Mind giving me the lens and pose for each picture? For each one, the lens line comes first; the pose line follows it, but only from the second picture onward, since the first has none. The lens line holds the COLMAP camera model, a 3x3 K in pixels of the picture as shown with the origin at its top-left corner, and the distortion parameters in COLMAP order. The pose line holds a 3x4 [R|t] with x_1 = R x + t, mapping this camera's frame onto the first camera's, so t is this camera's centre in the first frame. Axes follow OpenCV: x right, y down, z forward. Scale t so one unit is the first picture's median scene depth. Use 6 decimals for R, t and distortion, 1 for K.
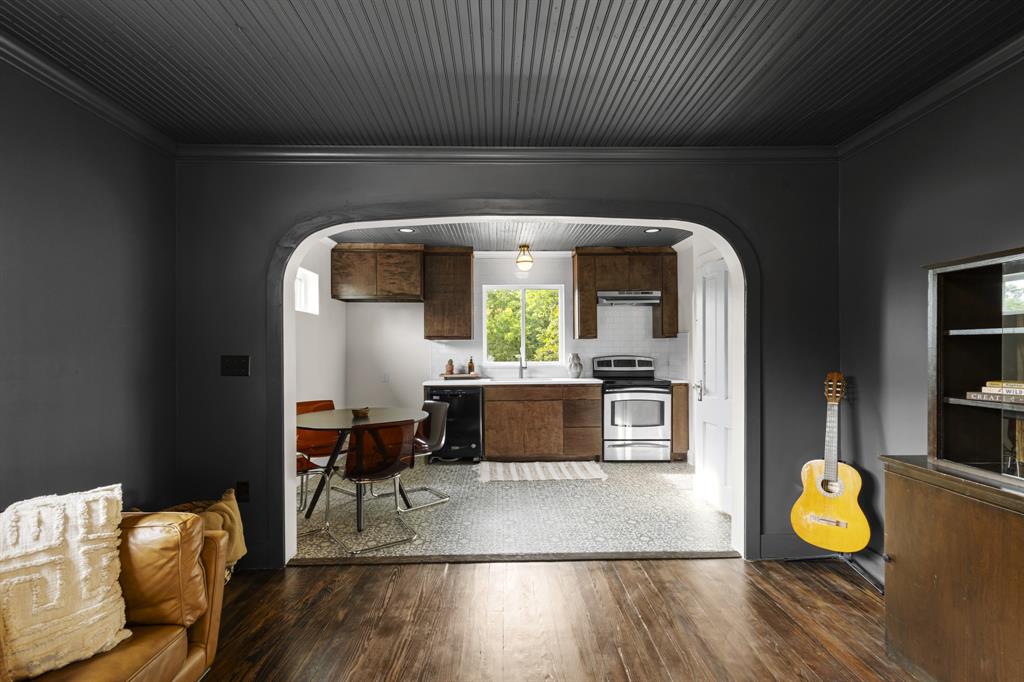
lens RADIAL K [[476.4, 0, 509.8], [0, 476.4, 345.7], [0, 0, 1]] dist [0.014223, -0.000967]
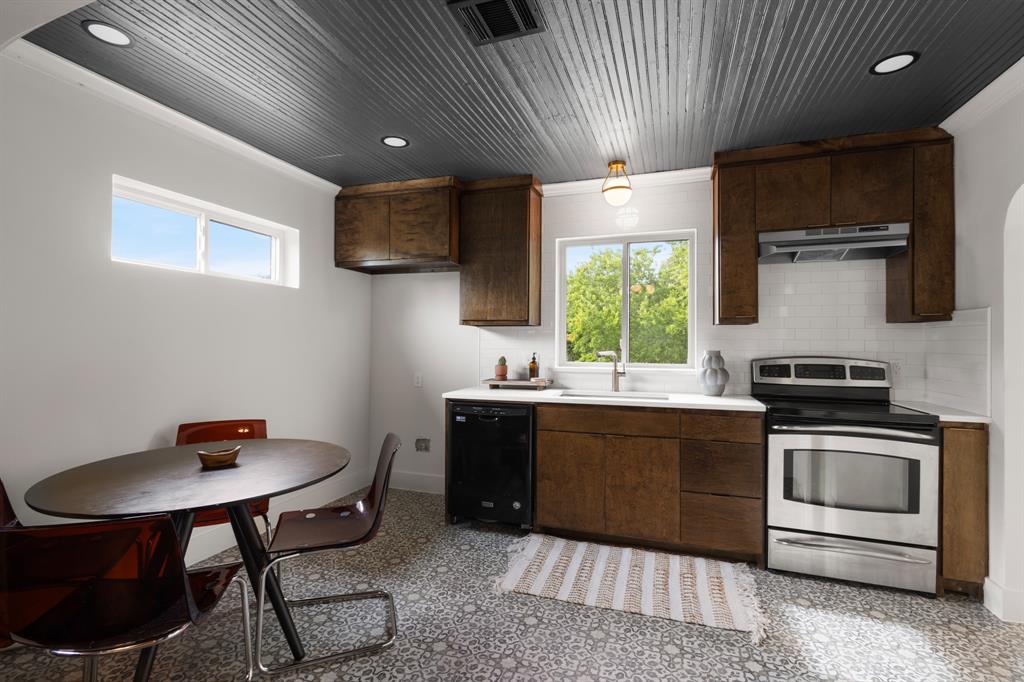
lens RADIAL K [[476.4, 0, 513.5], [0, 476.4, 339.1], [0, 0, 1]] dist [0.014223, -0.000967]
pose [[0.937927, 0.007913, -0.346741, 0.115257], [-0.008715, 0.999962, -0.000755, 0.005440], [0.346722, 0.003730, 0.937960, 0.419920]]
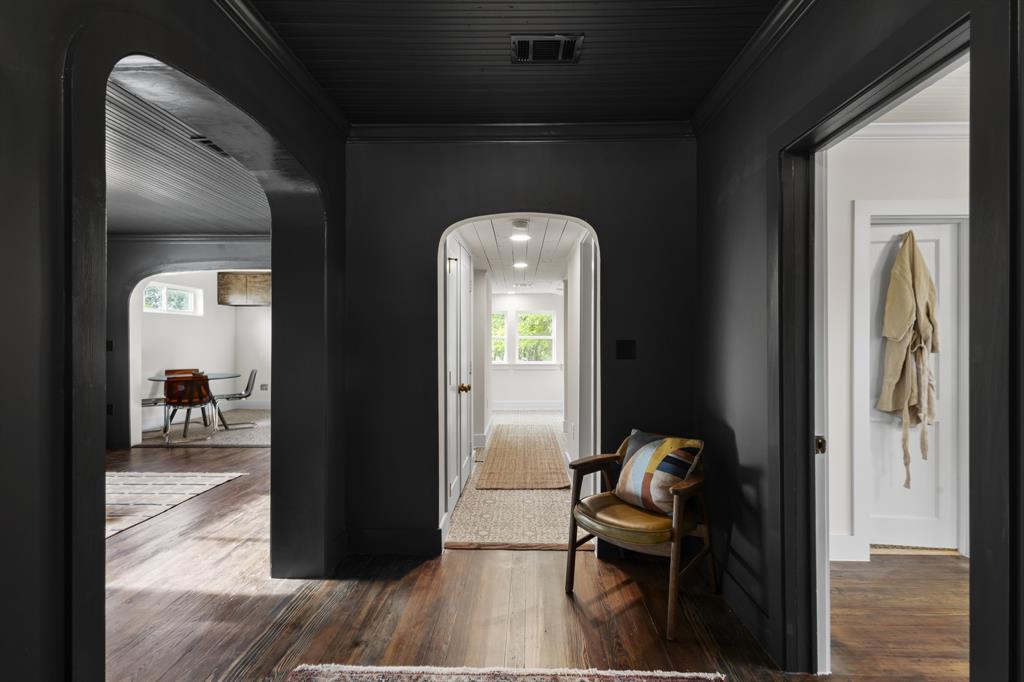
lens RADIAL K [[476.4, 0, 516.3], [0, 476.4, 342.1], [0, 0, 1]] dist [0.014223, -0.000967]
pose [[0.999201, 0.001492, -0.039942, 0.617577], [-0.001412, 0.999997, 0.002032, 0.014910], [0.039945, -0.001974, 0.999200, -0.468742]]
